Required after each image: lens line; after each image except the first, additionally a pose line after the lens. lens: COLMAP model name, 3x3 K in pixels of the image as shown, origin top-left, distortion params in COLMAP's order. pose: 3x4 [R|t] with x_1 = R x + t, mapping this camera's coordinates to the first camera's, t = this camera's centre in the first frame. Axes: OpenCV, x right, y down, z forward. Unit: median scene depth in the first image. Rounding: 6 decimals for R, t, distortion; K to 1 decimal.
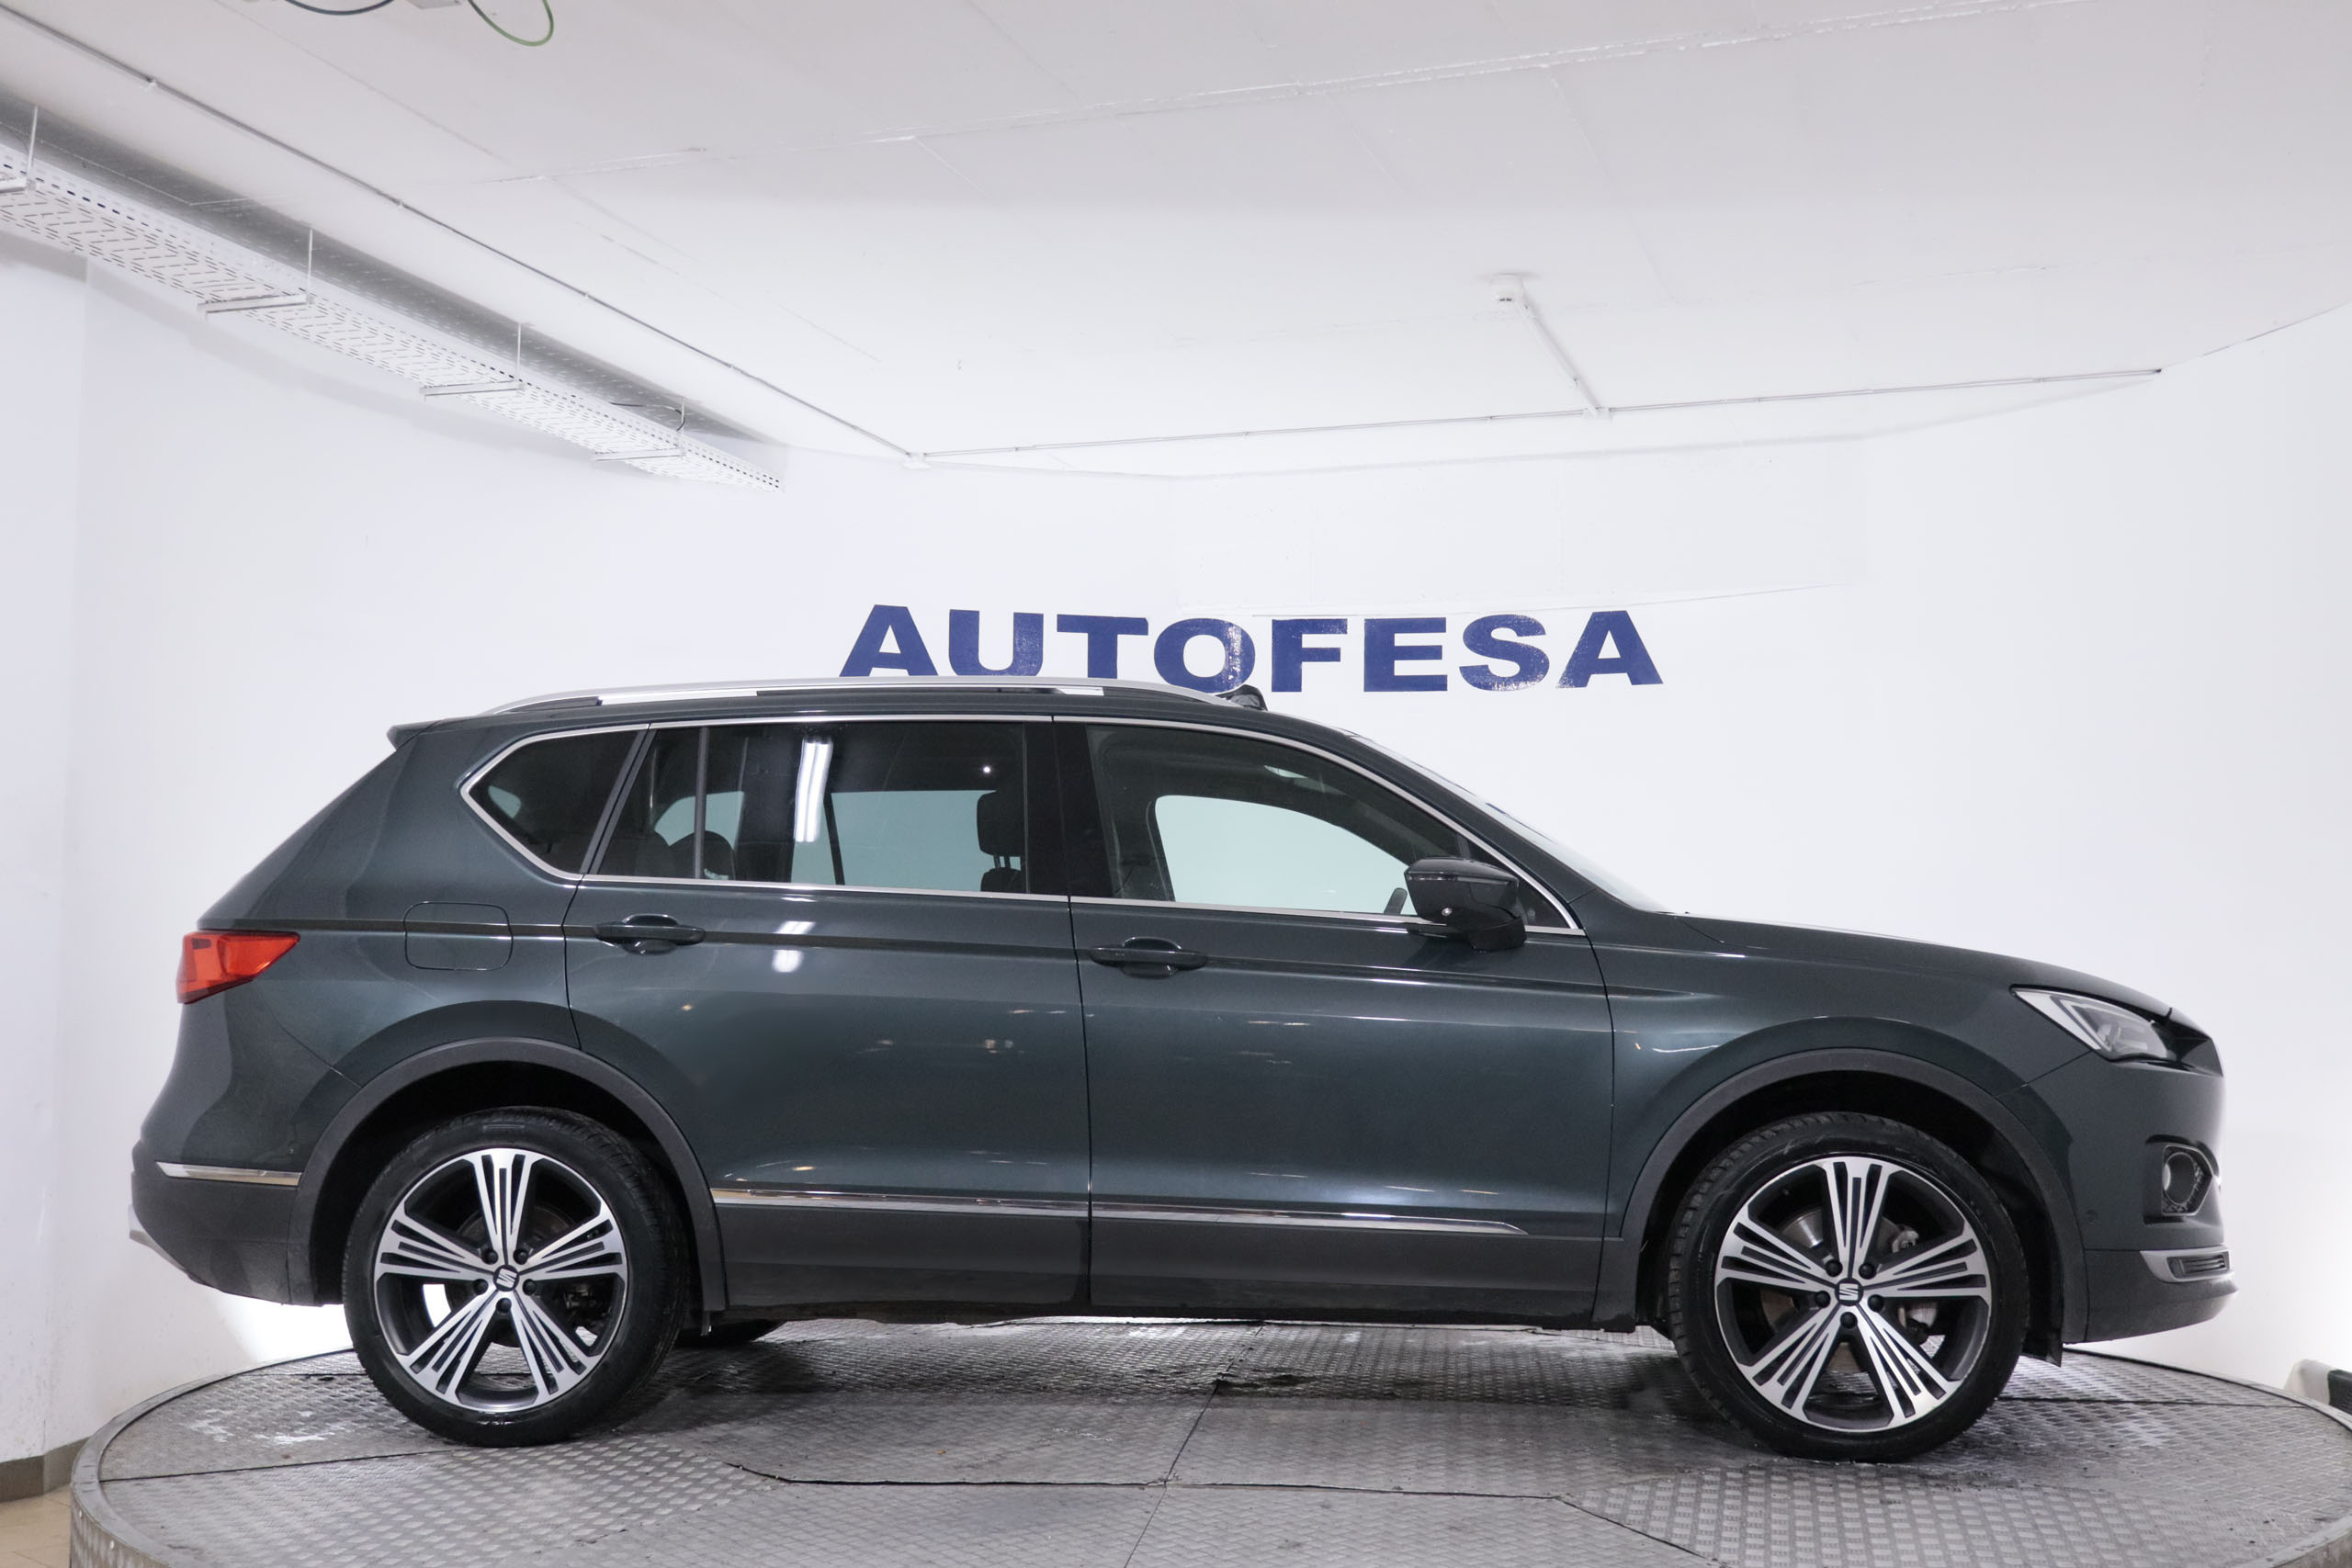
lens RADIAL K [[2656.2, 0, 1186.4], [0, 2656.2, 782.7], [0, 0, 1]] dist [0.029589, 0.000000]
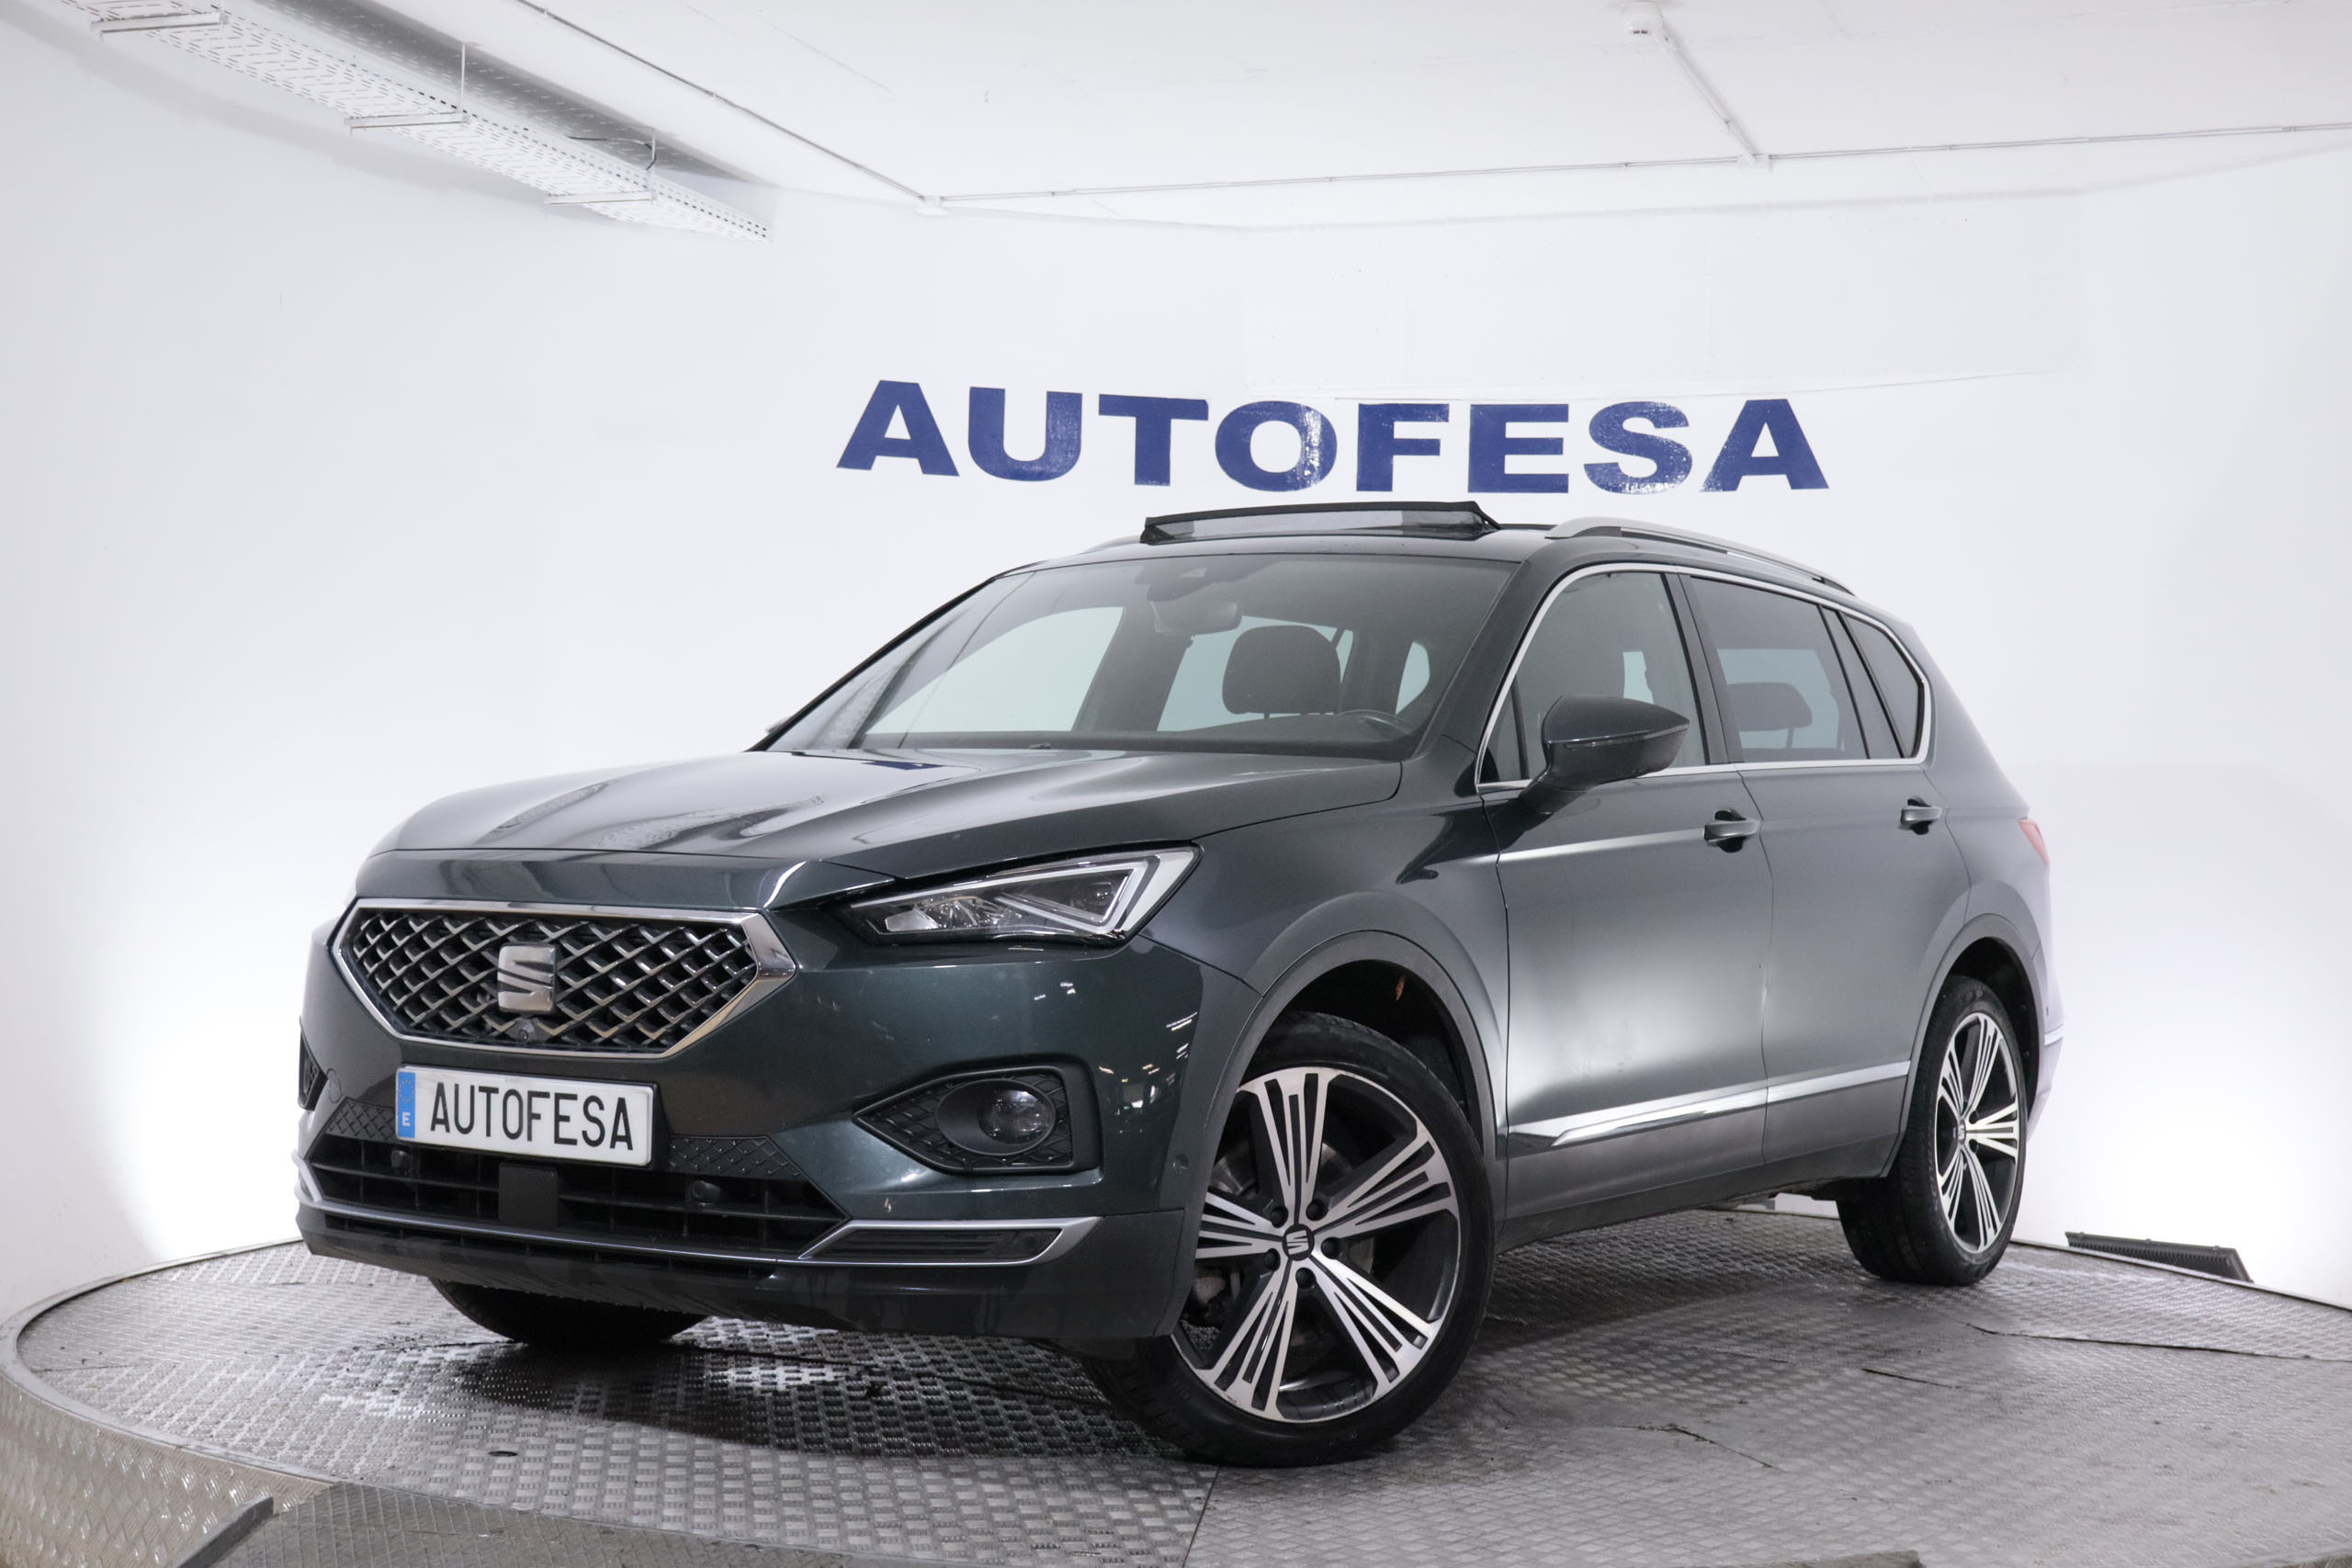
lens RADIAL K [[3424.9, 0, 1183.6], [0, 3424.9, 786.8], [0, 0, 1]] dist [0.026408, 0.000000]
pose [[0.999727, 0.014183, -0.018561, -0.000648], [-0.013042, 0.998102, 0.060190, -0.006021], [0.019380, -0.059931, 0.998014, -0.076243]]
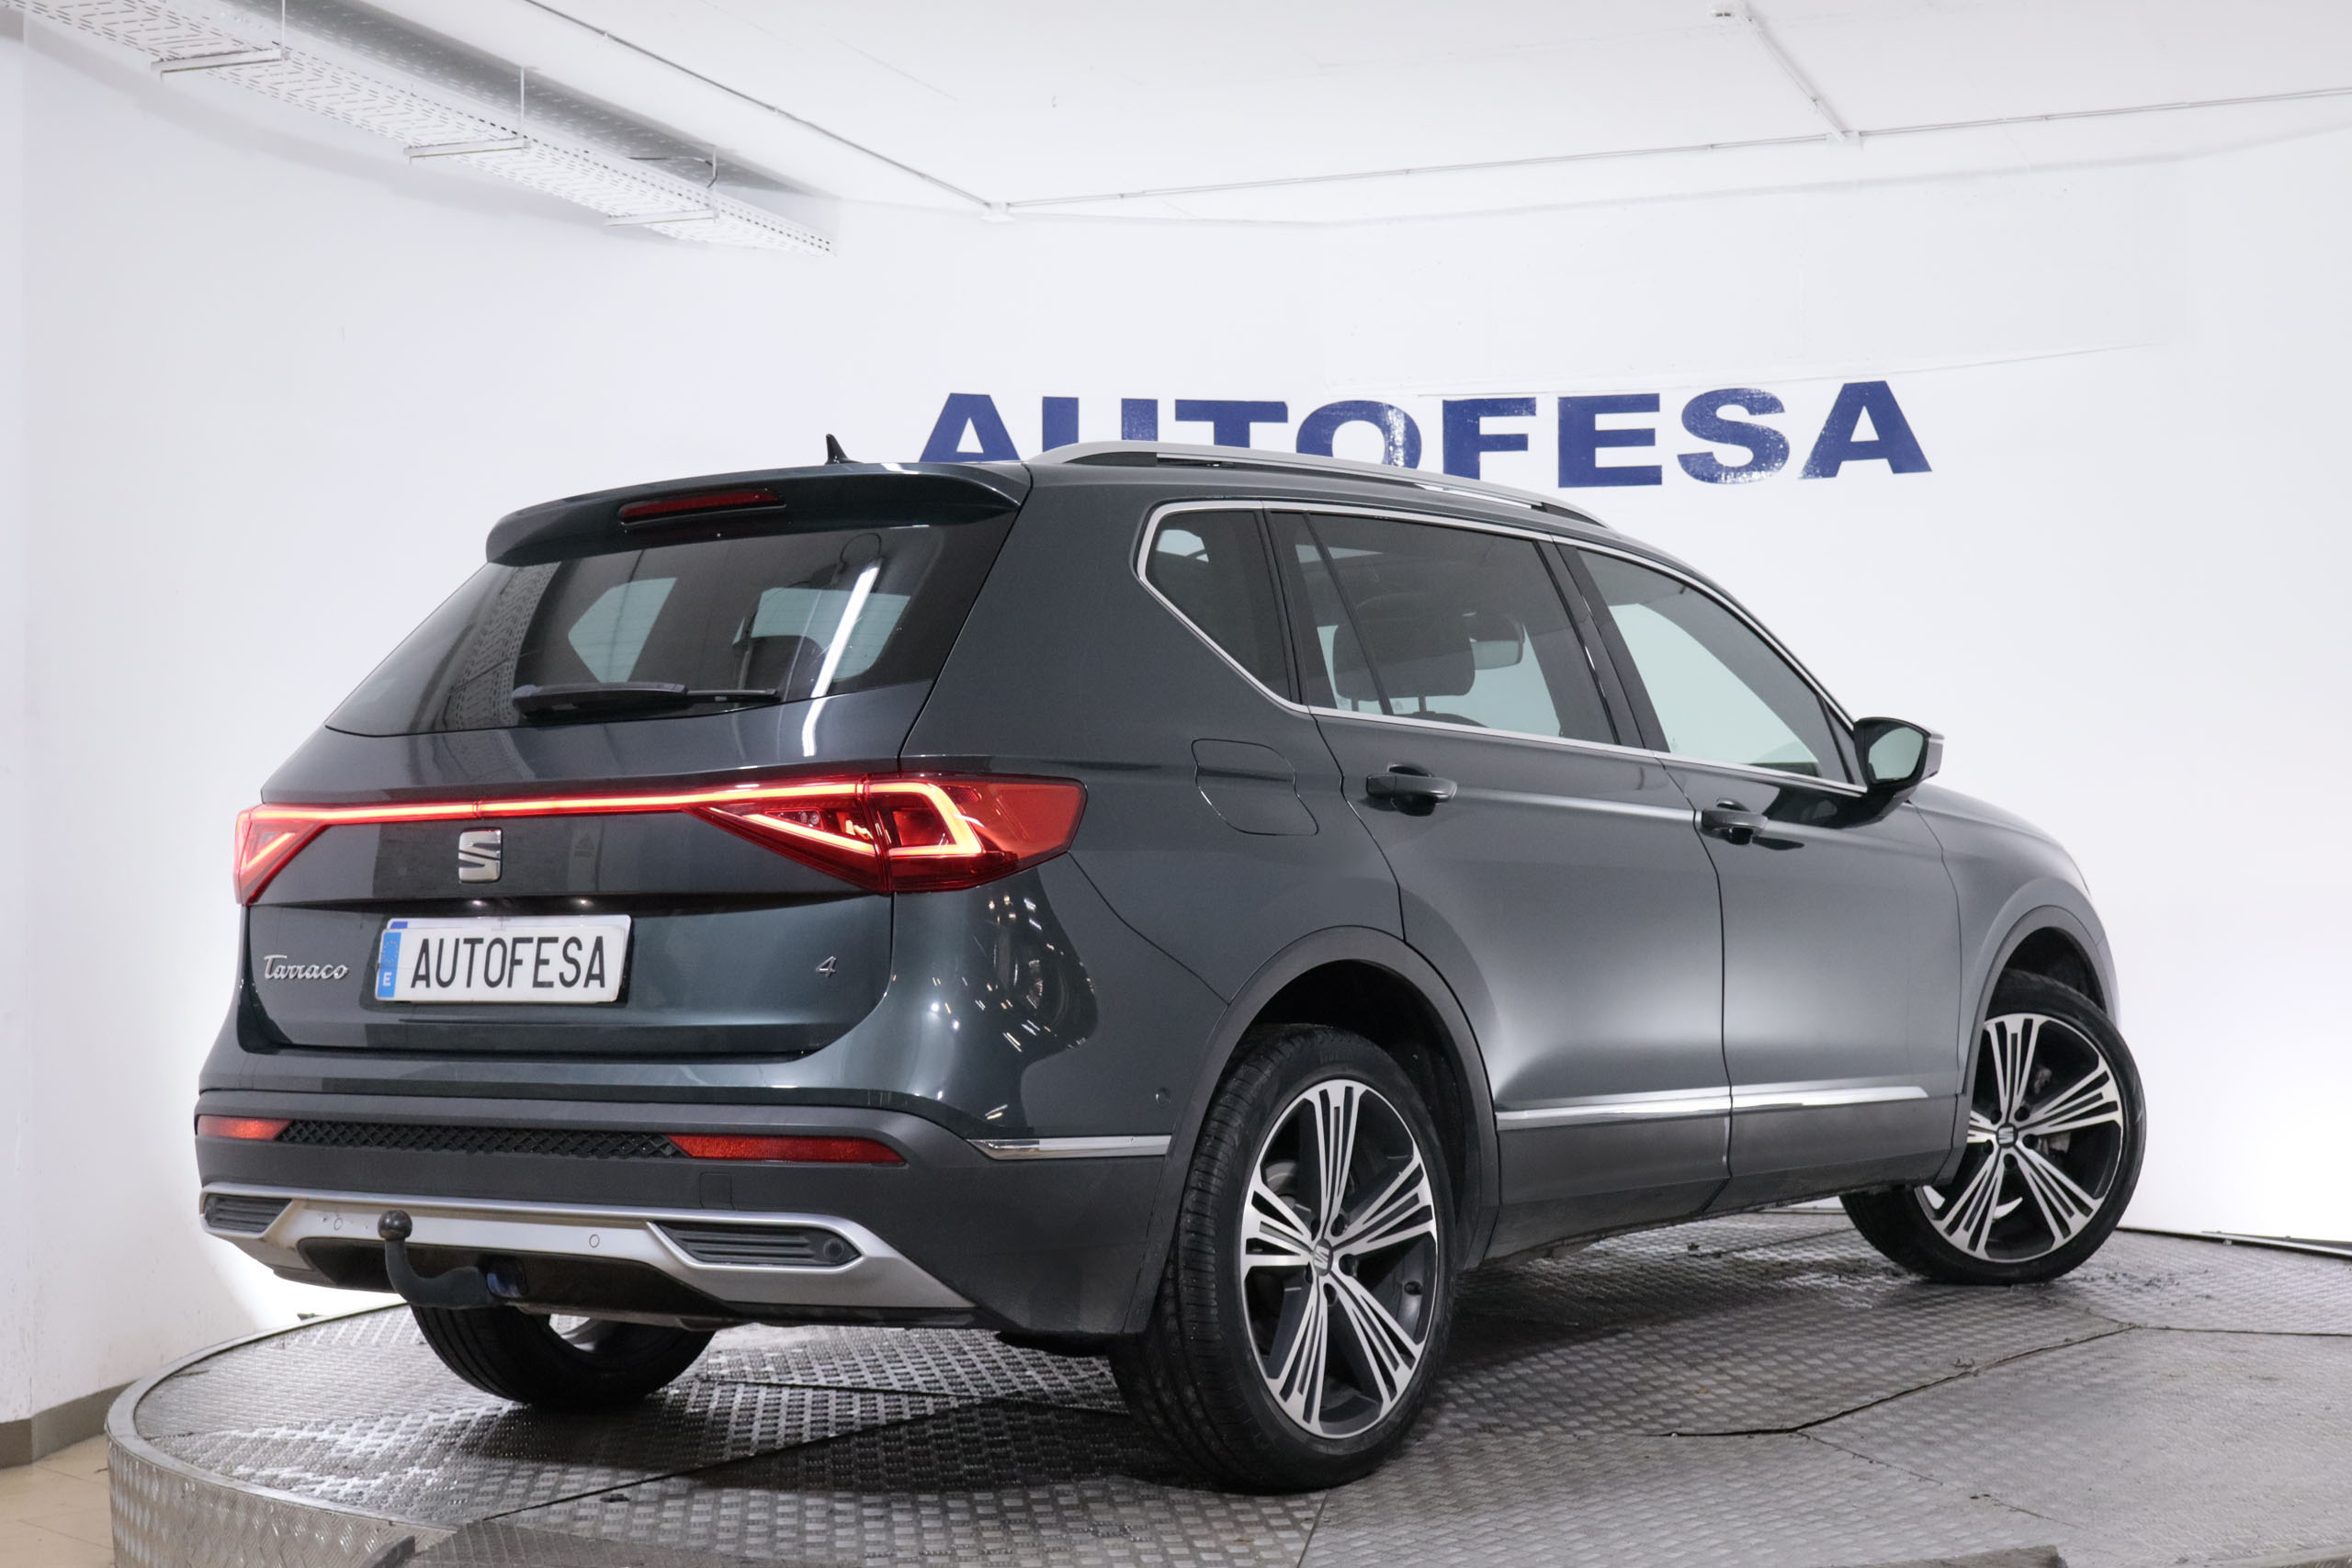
lens RADIAL K [[3630.0, 0, 1161.2], [0, 3630.0, 774.3], [0, 0, 1]] dist [0.028234, 0.000000]
pose [[0.998884, -0.017214, -0.043974, -0.006468], [0.019570, 0.998365, 0.053712, -0.009400], [0.042977, -0.054512, 0.997588, -0.109691]]
